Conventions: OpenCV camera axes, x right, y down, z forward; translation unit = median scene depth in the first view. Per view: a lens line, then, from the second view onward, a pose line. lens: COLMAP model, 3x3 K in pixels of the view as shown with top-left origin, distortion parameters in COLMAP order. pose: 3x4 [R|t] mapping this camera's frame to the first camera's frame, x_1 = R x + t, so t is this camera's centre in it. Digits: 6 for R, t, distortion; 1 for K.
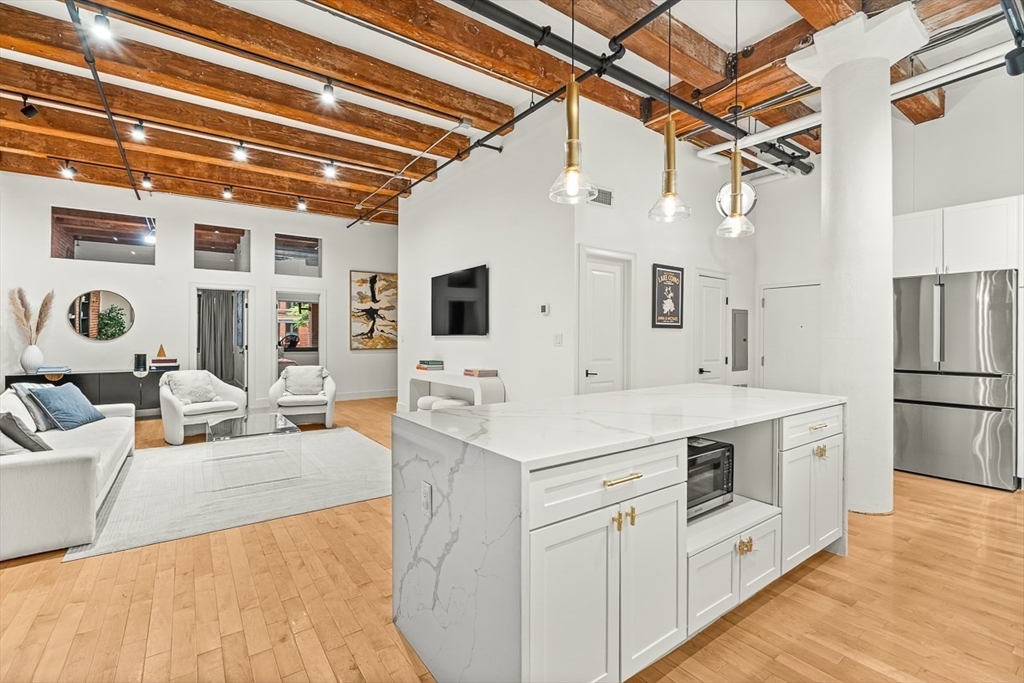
lens RADIAL K [[456.3, 0, 515.5], [0, 456.3, 338.0], [0, 0, 1]] dist [-0.007374, 0.000946]
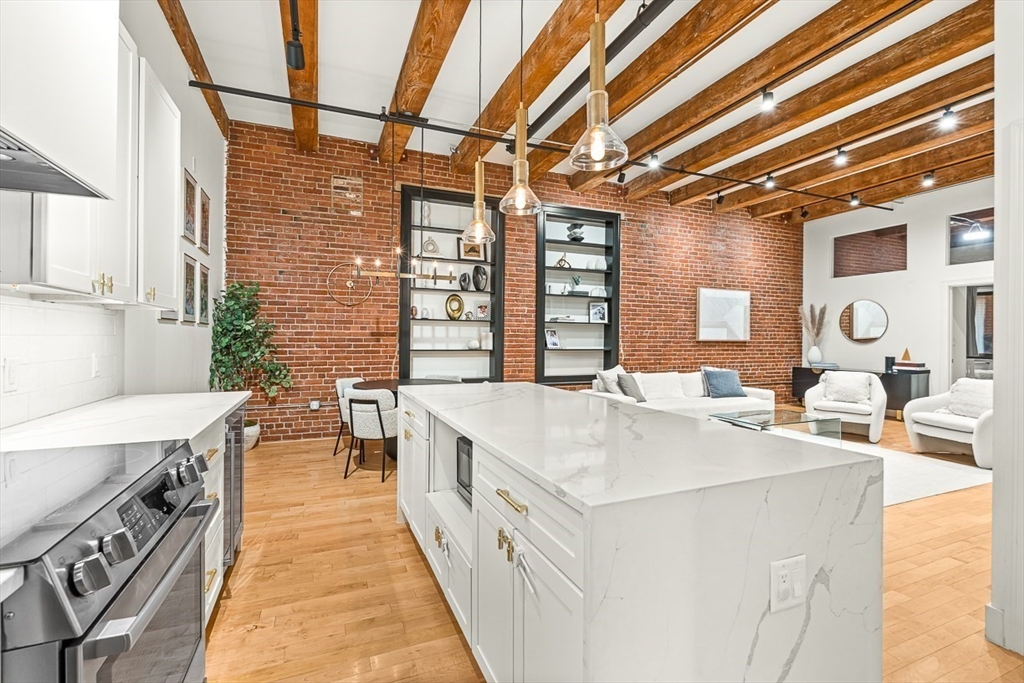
lens RADIAL K [[456.3, 0, 508.9], [0, 456.3, 336.3], [0, 0, 1]] dist [-0.007374, 0.000946]
pose [[-0.233847, -0.008439, -0.972237, 0.618908], [-0.009539, 0.999934, -0.006384, 0.004636], [0.972227, 0.007782, -0.233912, 0.584740]]
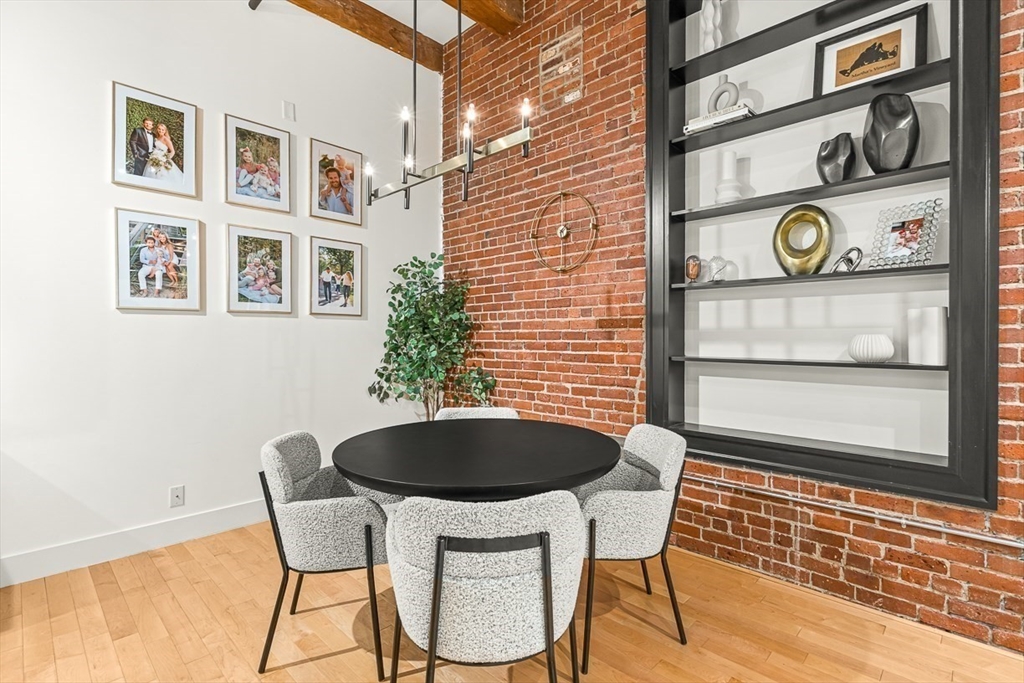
lens RADIAL K [[489.6, 0, 513.7], [0, 489.6, 335.7], [0, 0, 1]] dist [0.003471, 0.000067]
pose [[-0.985880, -0.000270, -0.167456, -0.287701], [-0.000489, 0.999999, 0.001265, 0.010128], [0.167455, 0.001329, -0.985879, 0.570602]]
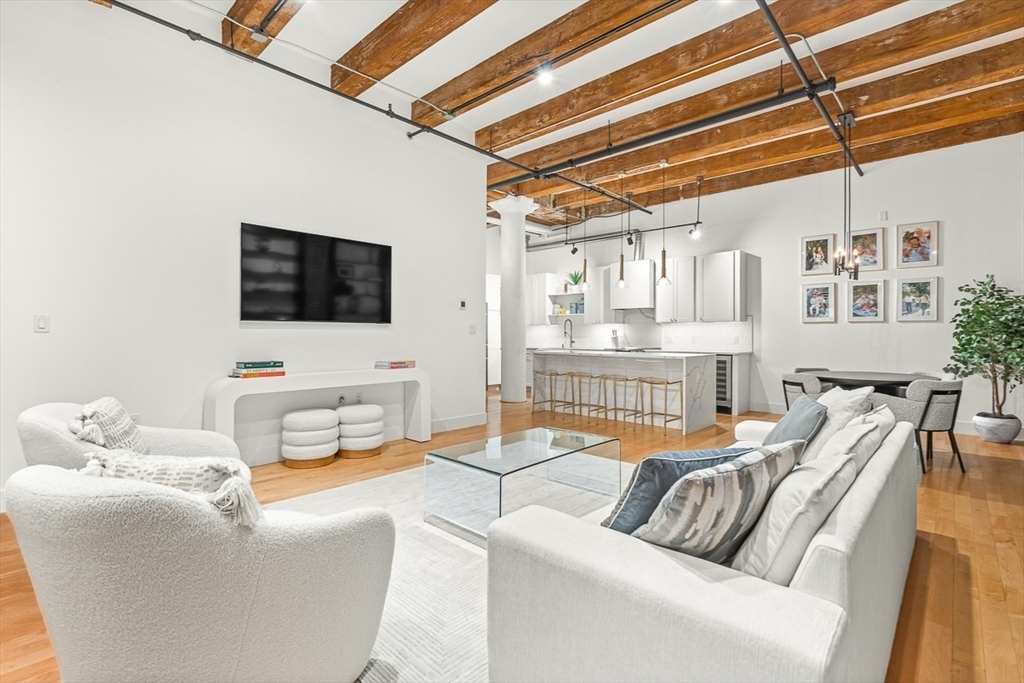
lens RADIAL K [[456.3, 0, 520.7], [0, 456.3, 334.5], [0, 0, 1]] dist [-0.007374, 0.000946]
pose [[-0.189048, -0.001528, 0.981967, -1.165815], [-0.001087, 0.999999, 0.001347, 0.015866], [-0.981967, -0.000813, -0.189049, 1.063657]]
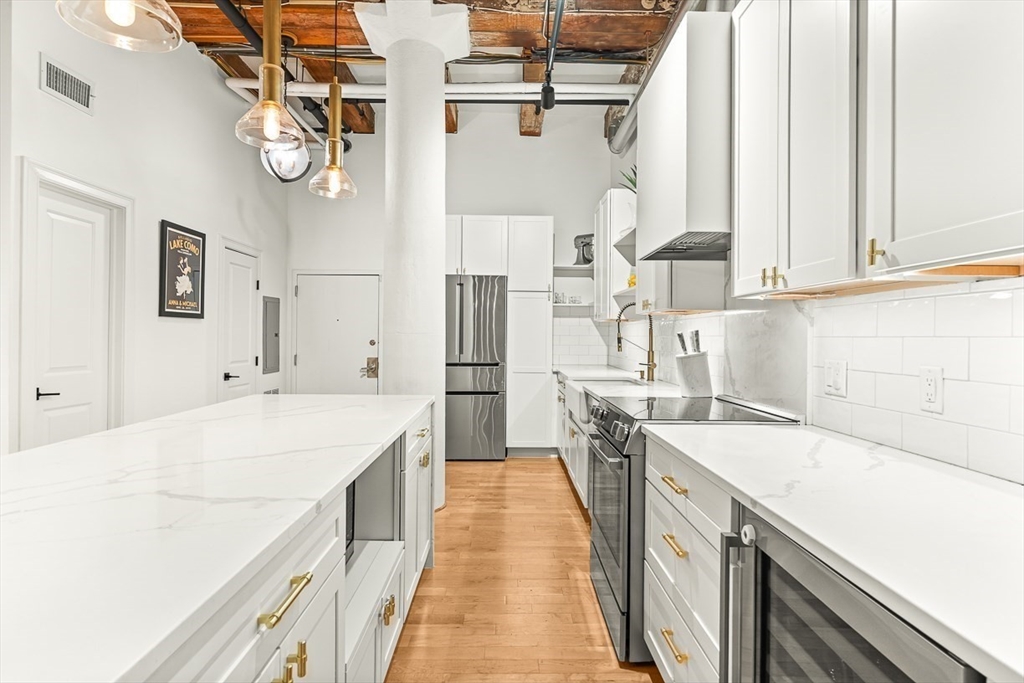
lens RADIAL K [[528.1, 0, 510.2], [0, 528.1, 335.4], [0, 0, 1]] dist [-0.003127, 0.000988]
pose [[0.573987, -0.000667, 0.818864, -0.037083], [-0.002448, 0.999994, 0.002530, 0.002398], [-0.818861, -0.003457, 0.573982, 0.147821]]
